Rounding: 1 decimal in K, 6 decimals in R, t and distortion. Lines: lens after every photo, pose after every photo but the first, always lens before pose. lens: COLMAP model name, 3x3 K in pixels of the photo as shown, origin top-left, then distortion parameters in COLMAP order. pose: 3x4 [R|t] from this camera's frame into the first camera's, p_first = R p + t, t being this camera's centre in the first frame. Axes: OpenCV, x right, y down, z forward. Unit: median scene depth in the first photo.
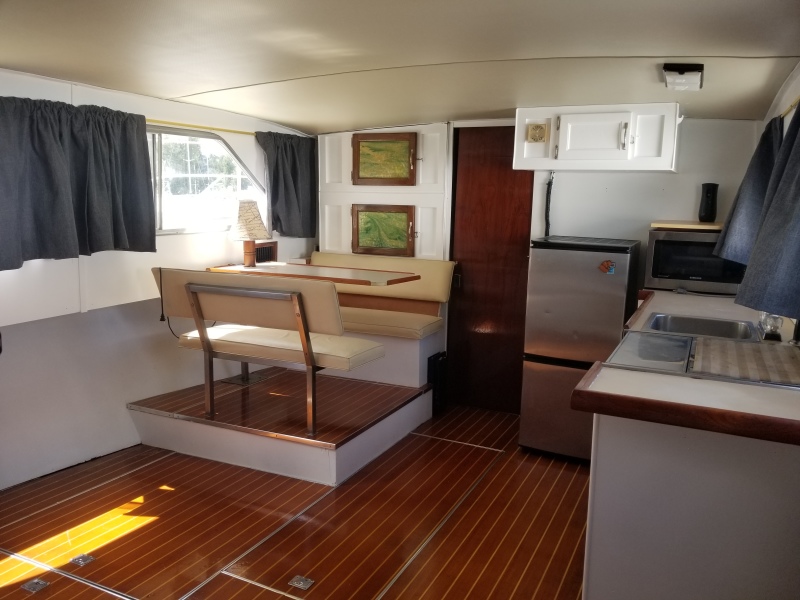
lens RADIAL K [[619.6, 0, 417.7], [0, 619.6, 301.0], [0, 0, 1]] dist [0.057305, -0.126103]
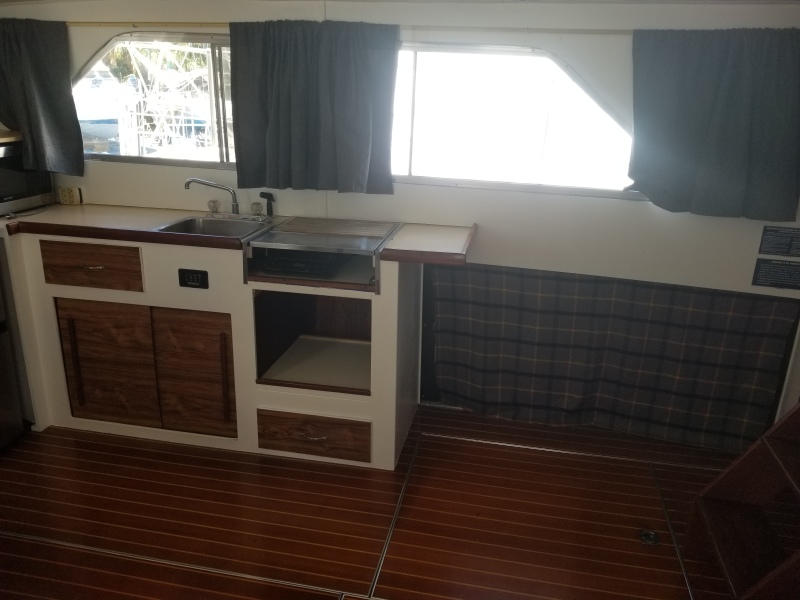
lens RADIAL K [[622.8, 0, 401.3], [0, 622.8, 294.5], [0, 0, 1]] dist [0.066156, -0.122190]
pose [[-0.234994, -0.333748, 0.912902, -0.461358], [0.119283, 0.922202, 0.367853, -0.144424], [-0.964650, 0.195337, -0.176902, 0.532972]]
